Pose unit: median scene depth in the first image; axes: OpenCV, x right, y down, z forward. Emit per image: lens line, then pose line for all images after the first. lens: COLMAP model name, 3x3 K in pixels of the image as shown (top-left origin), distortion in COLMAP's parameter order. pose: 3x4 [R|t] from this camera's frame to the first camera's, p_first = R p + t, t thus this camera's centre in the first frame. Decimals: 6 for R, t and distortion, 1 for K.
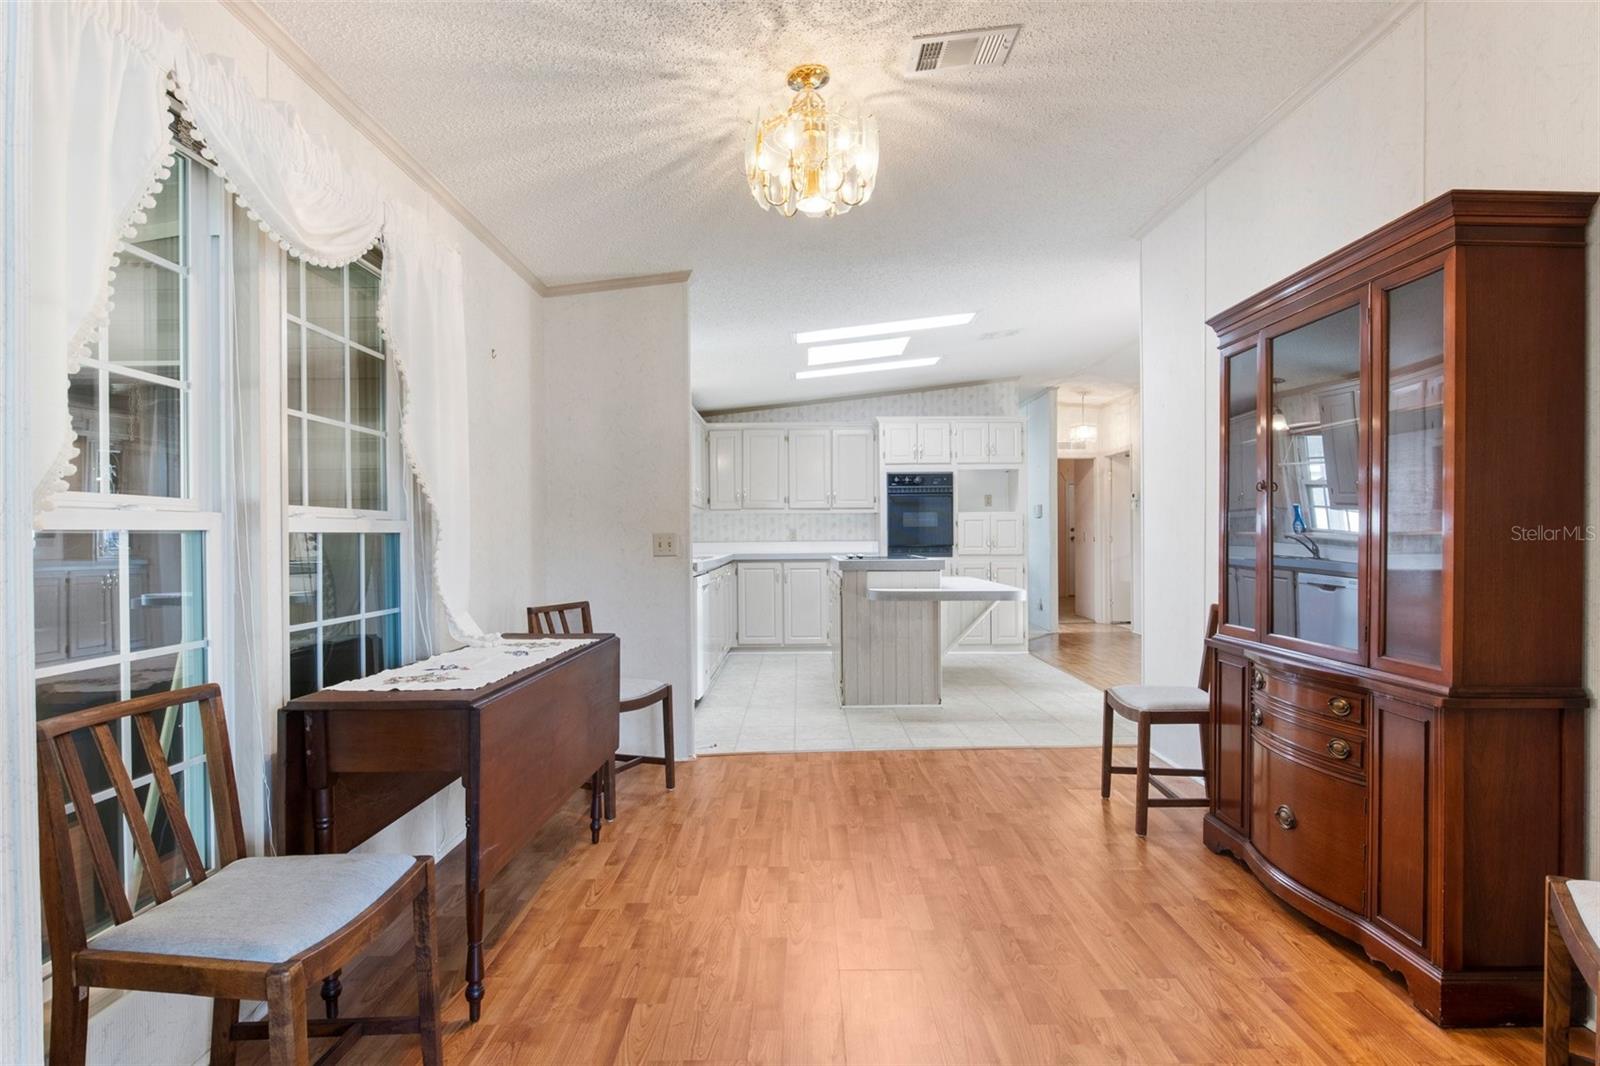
lens RADIAL K [[817.5, 0, 803.9], [0, 817.5, 537.9], [0, 0, 1]] dist [-0.009606, 0.000321]
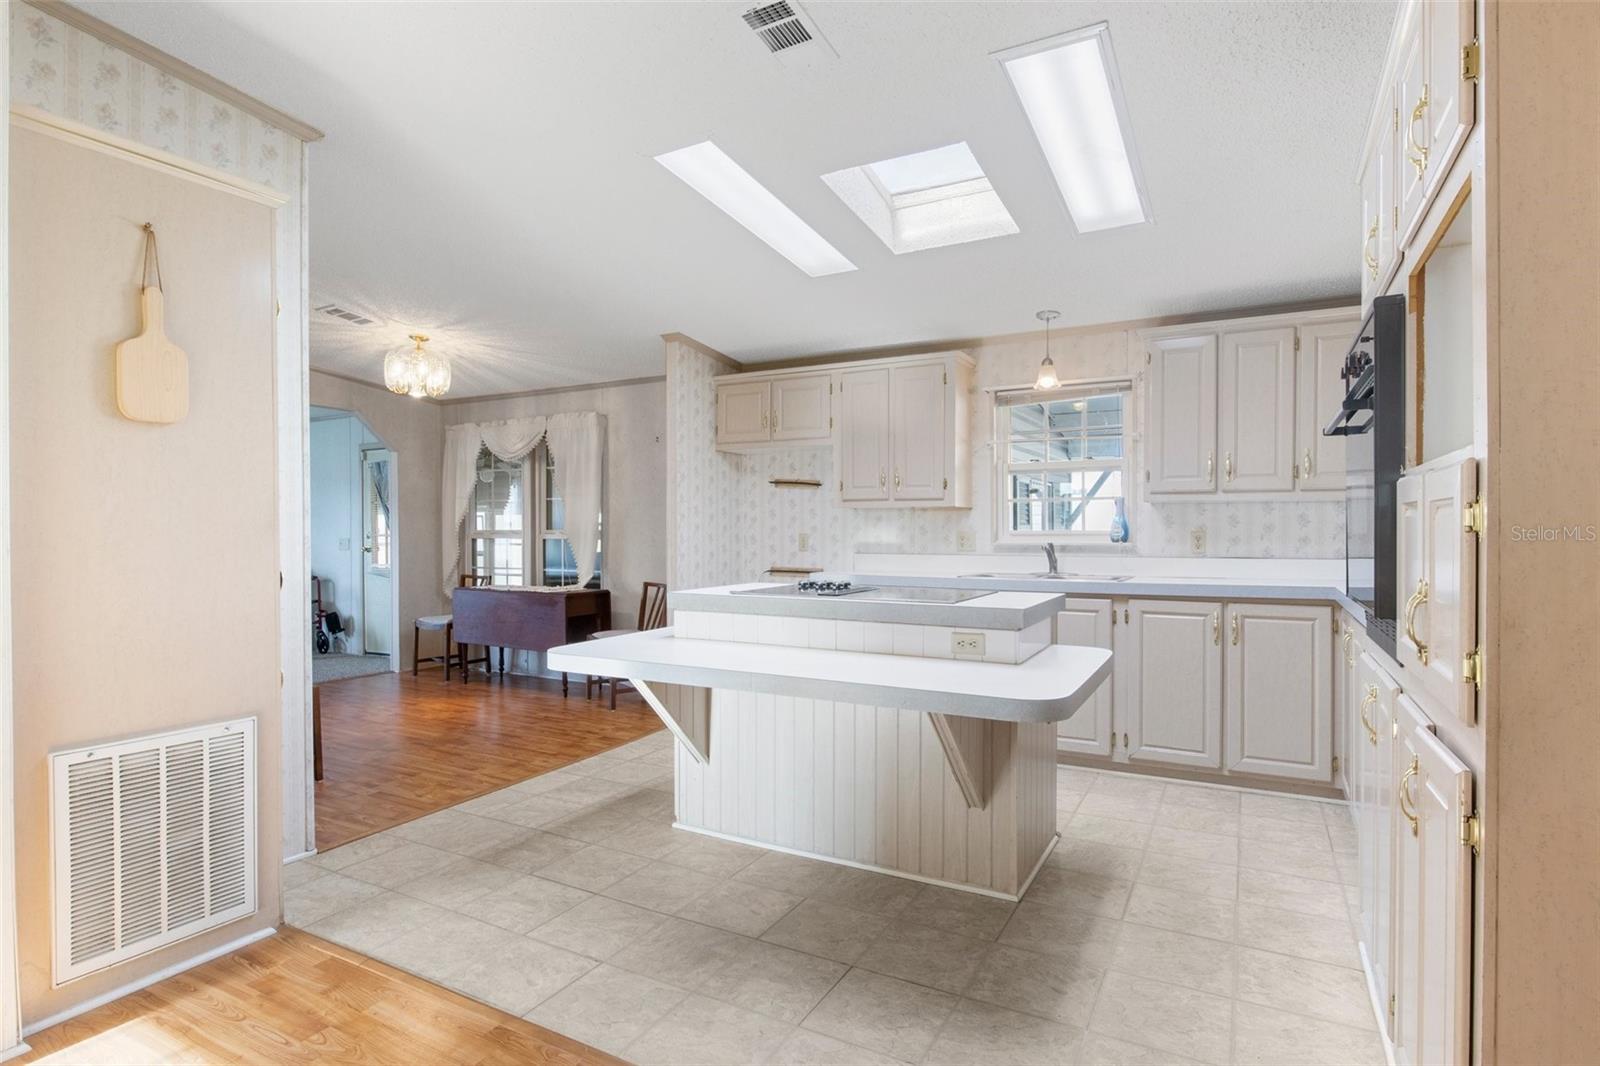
lens RADIAL K [[817.5, 0, 796.4], [0, 817.5, 533.5], [0, 0, 1]] dist [-0.009606, 0.000321]
pose [[-0.495881, 0.012673, -0.868298, 0.450315], [0.003698, 0.999915, 0.012482, -0.016939], [0.868383, 0.002979, -0.495886, 0.942168]]
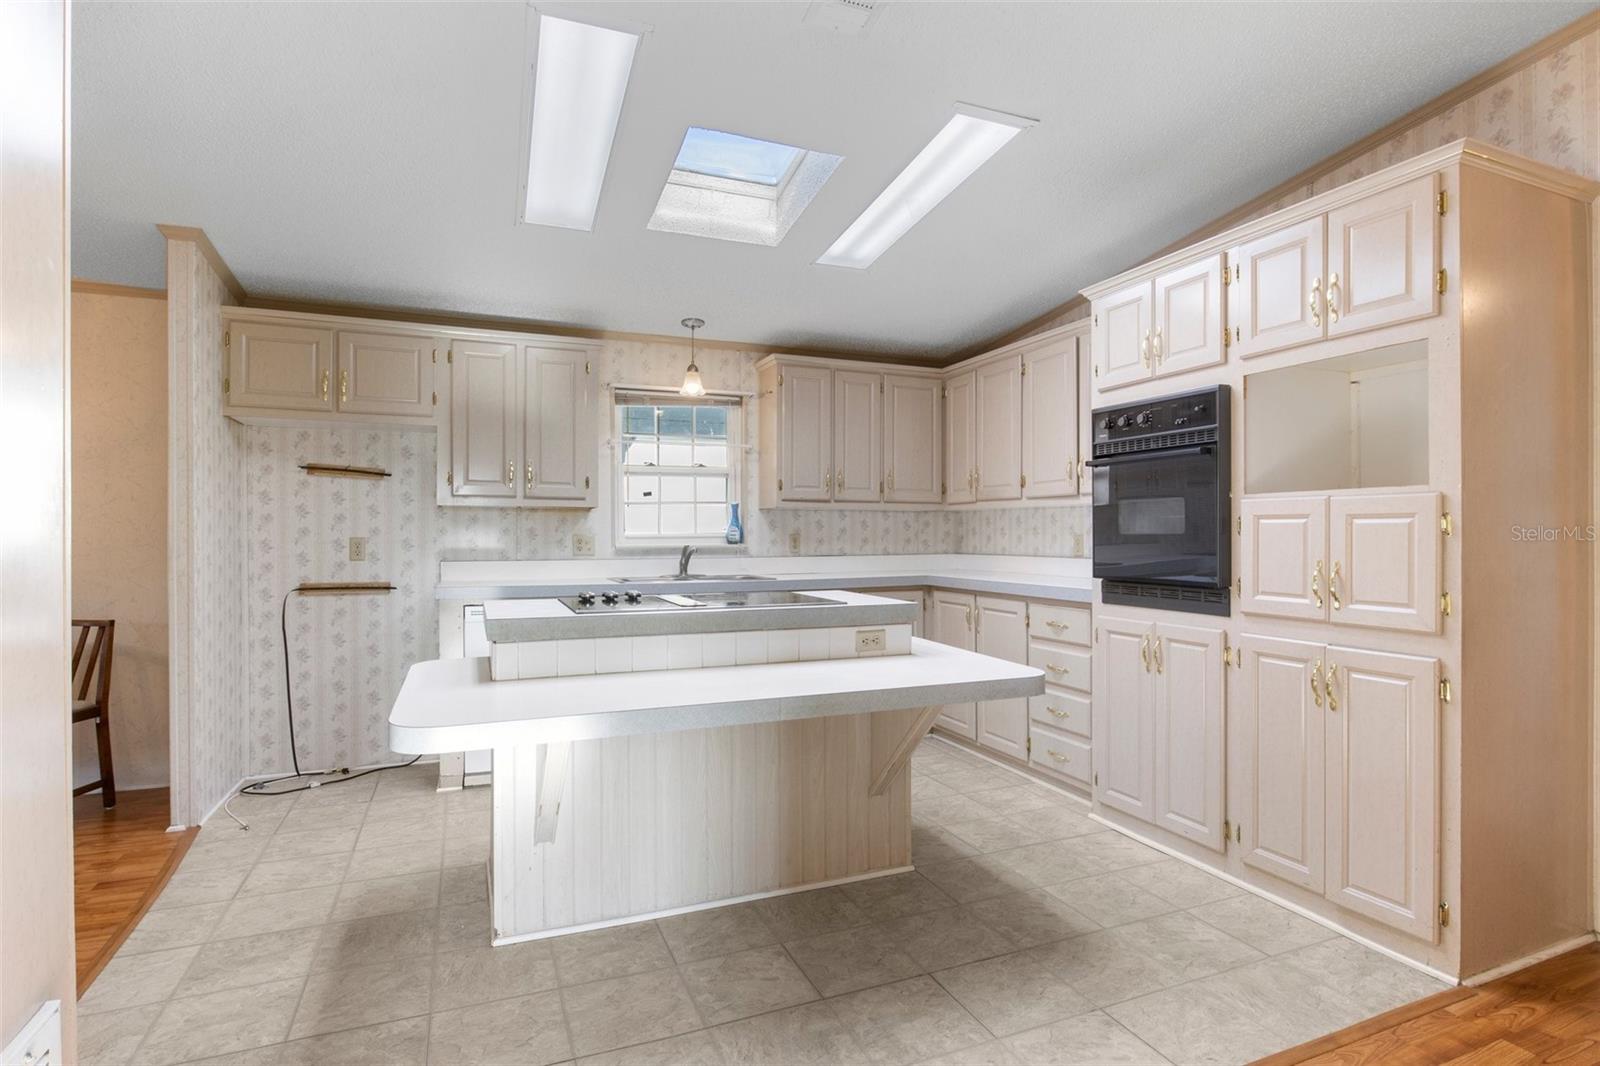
lens RADIAL K [[817.5, 0, 803.0], [0, 817.5, 530.3], [0, 0, 1]] dist [-0.009606, 0.000321]
pose [[0.372134, 0.004676, -0.928167, 0.438998], [-0.003680, 0.999987, 0.003563, -0.015758], [0.928172, 0.002090, 0.372146, 0.669586]]
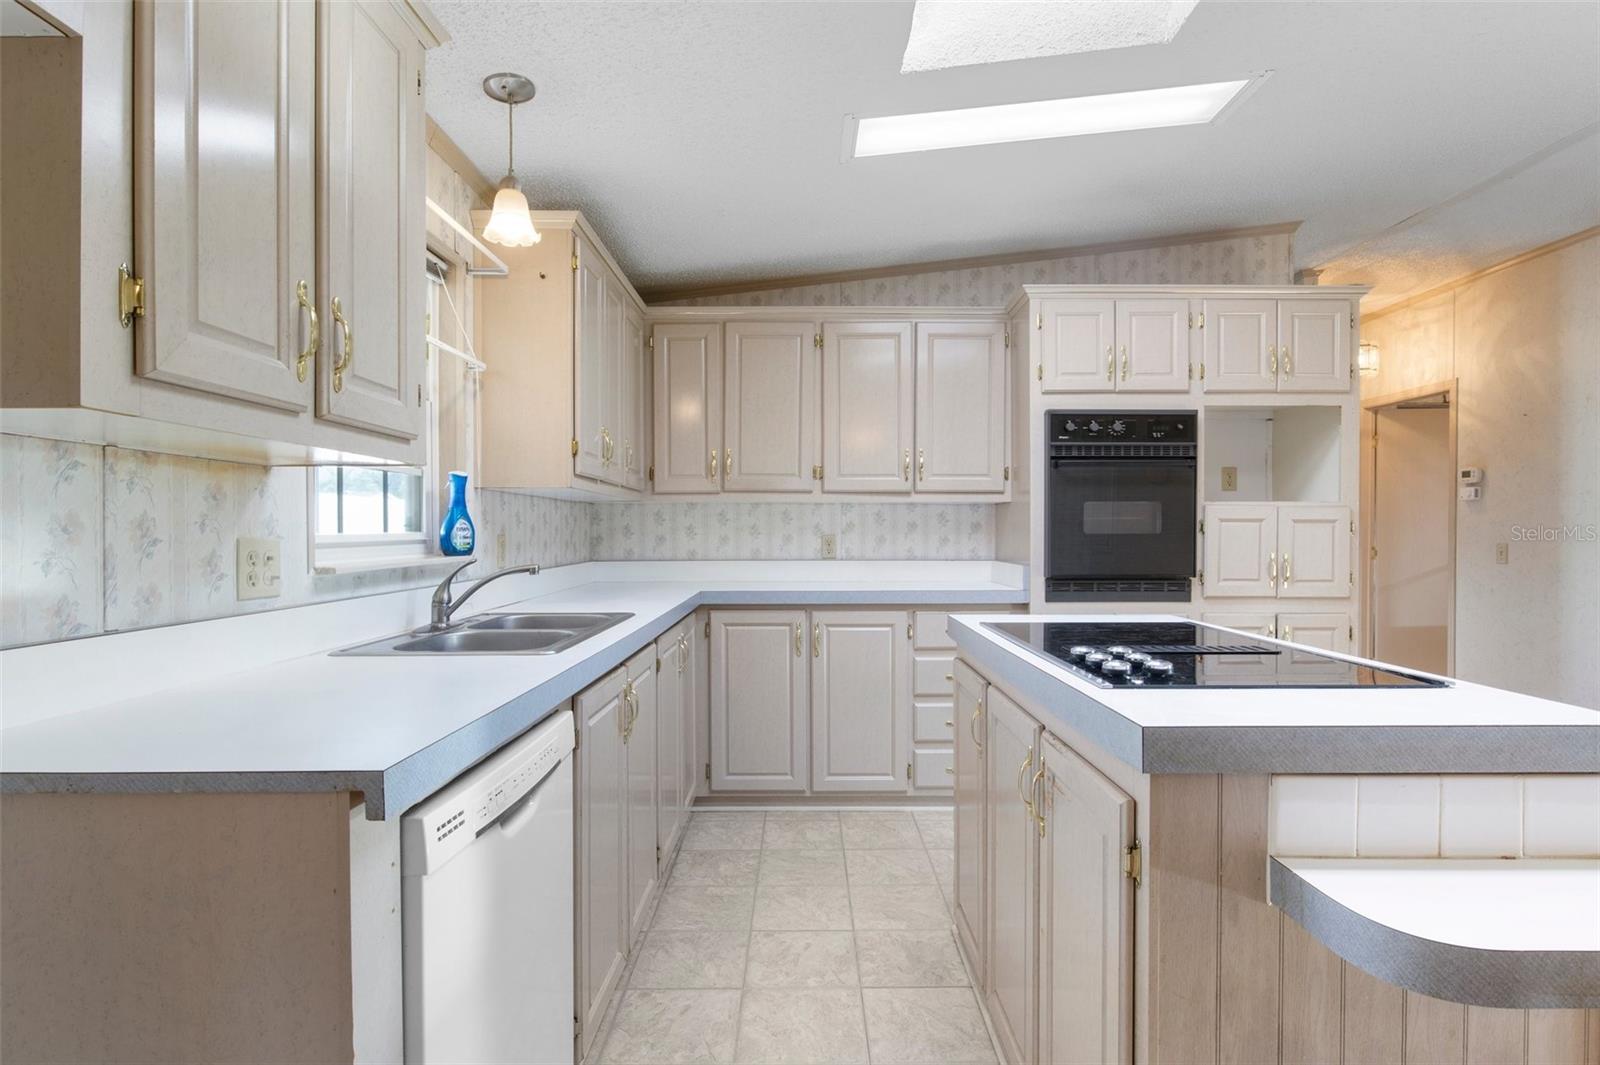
lens RADIAL K [[817.5, 0, 795.0], [0, 817.5, 536.2], [0, 0, 1]] dist [-0.009606, 0.000321]
pose [[0.999952, 0.007933, -0.005714, -0.031562], [-0.007903, 0.999955, 0.005180, -0.012746], [0.005755, -0.005134, 0.999970, 0.540259]]
